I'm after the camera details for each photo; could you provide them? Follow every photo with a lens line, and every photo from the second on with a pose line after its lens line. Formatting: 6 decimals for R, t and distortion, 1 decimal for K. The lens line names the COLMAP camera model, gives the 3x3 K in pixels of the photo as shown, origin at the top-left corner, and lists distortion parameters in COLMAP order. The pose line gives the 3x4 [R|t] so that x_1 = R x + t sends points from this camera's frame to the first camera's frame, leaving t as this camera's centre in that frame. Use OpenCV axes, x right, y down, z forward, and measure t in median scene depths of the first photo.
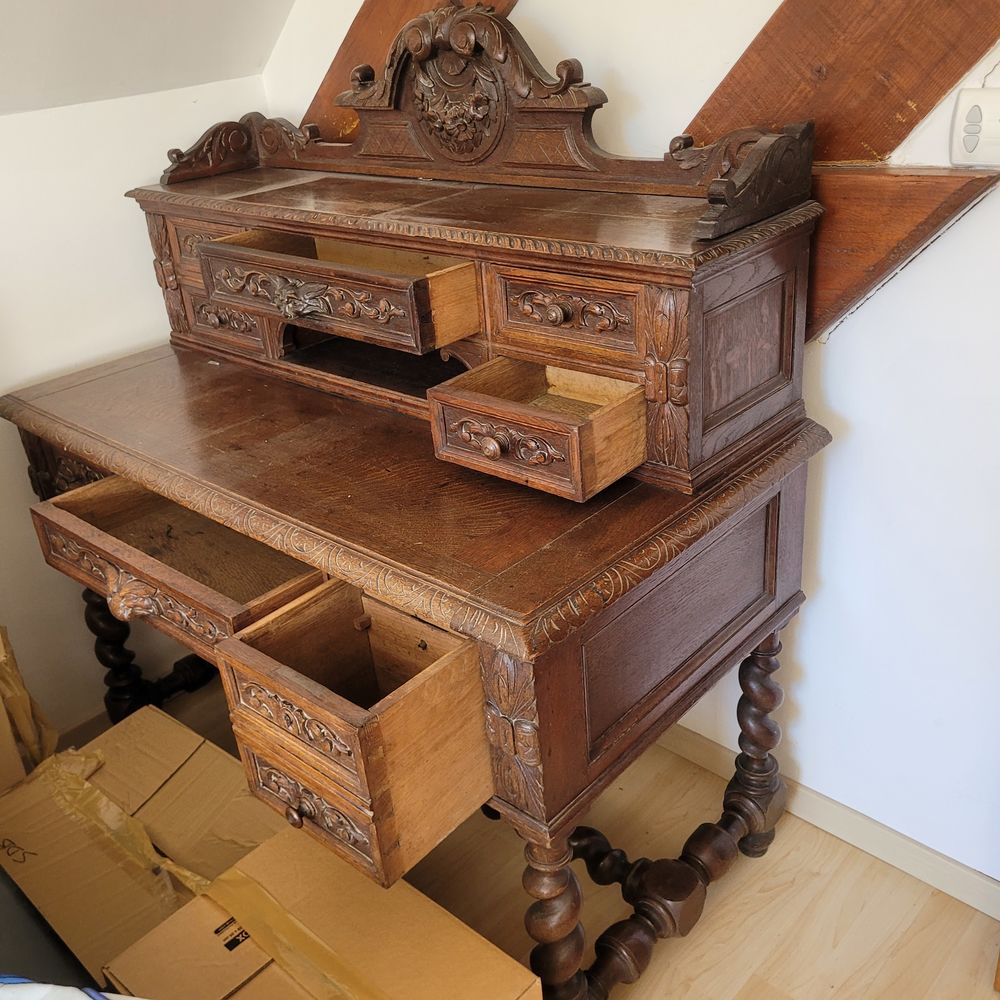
lens RADIAL K [[1019.2, 0, 493.5], [0, 1019.2, 502.9], [0, 0, 1]] dist [0.024236, 0.000000]
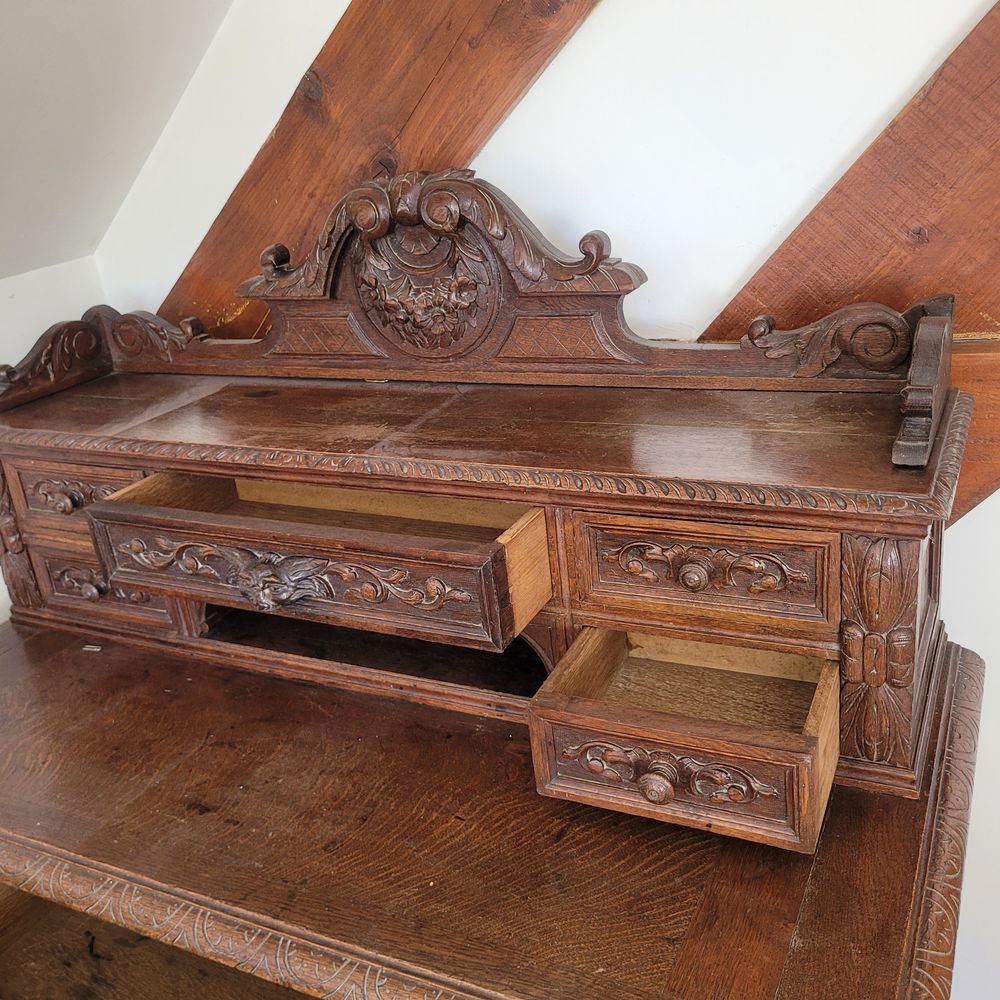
lens RADIAL K [[1019.2, 0, 502.2], [0, 1019.2, 491.6], [0, 0, 1]] dist [0.024236, 0.000000]
pose [[0.959385, -0.121172, 0.254751, -0.216940], [0.150712, 0.983531, -0.099760, -0.169128], [-0.238467, 0.134102, 0.961847, 0.289455]]
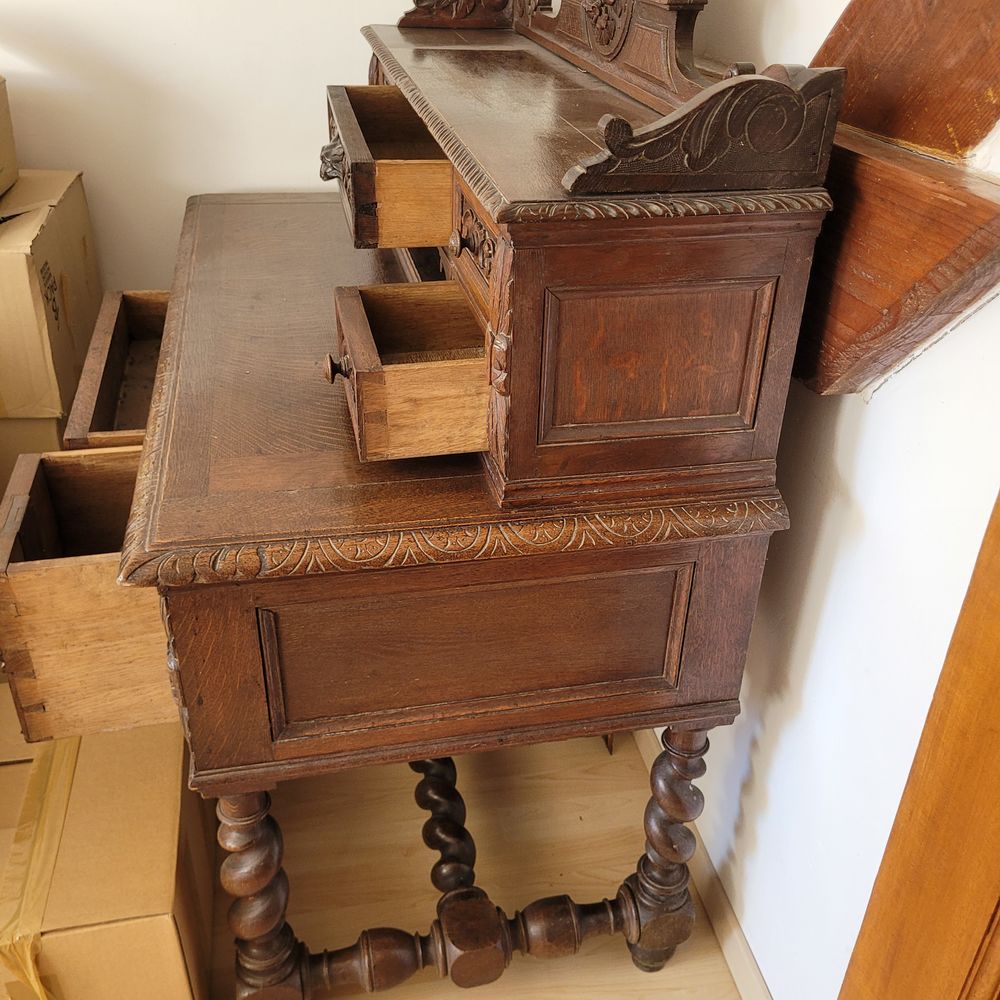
lens RADIAL K [[1019.2, 0, 501.0], [0, 1019.2, 504.7], [0, 0, 1]] dist [0.024236, 0.000000]
pose [[0.810003, 0.389953, -0.437987, 0.467166], [-0.349005, 0.920761, 0.174340, -0.128373], [0.471265, 0.011644, 0.881915, 0.258660]]
